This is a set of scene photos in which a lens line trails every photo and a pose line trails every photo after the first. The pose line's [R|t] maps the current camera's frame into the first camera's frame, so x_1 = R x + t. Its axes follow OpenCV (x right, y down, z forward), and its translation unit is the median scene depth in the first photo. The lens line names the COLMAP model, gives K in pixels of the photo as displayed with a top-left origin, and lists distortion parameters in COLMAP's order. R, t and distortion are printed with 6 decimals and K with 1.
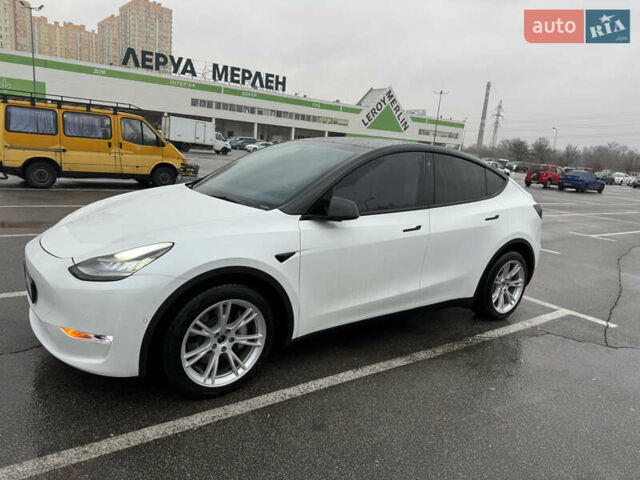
lens RADIAL K [[448.5, 0, 323.2], [0, 448.5, 238.3], [0, 0, 1]] dist [0.035233, -0.042640]
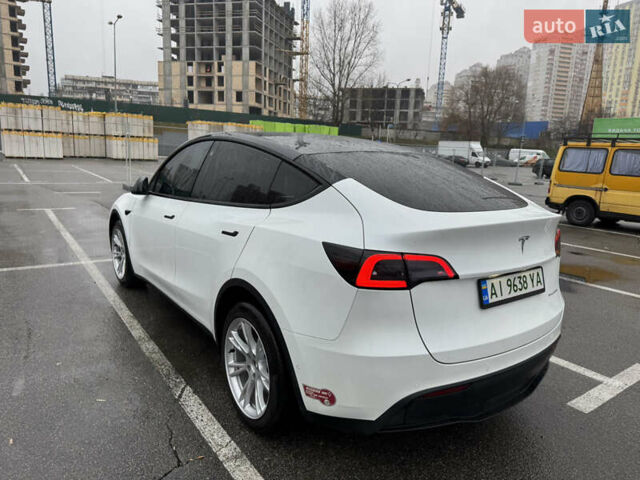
lens RADIAL K [[448.5, 0, 323.2], [0, 448.5, 238.3], [0, 0, 1]] dist [0.035233, -0.042640]
pose [[0.010298, 0.109153, -0.993972, 0.087555], [-0.240686, 0.965070, 0.103485, -0.011733], [0.970548, 0.238170, 0.036210, 0.095678]]
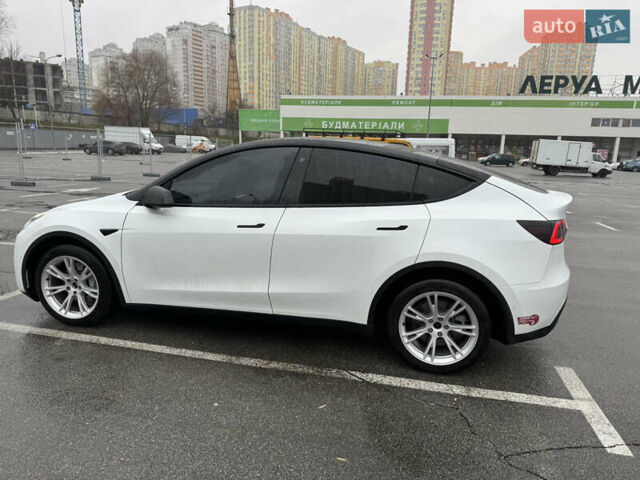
lens RADIAL K [[448.5, 0, 323.2], [0, 448.5, 238.3], [0, 0, 1]] dist [0.035233, -0.042640]
pose [[0.667906, 0.083547, -0.739541, 0.074313], [-0.126909, 0.991911, -0.002559, -0.000844], [0.733345, 0.095564, 0.673107, 0.034562]]
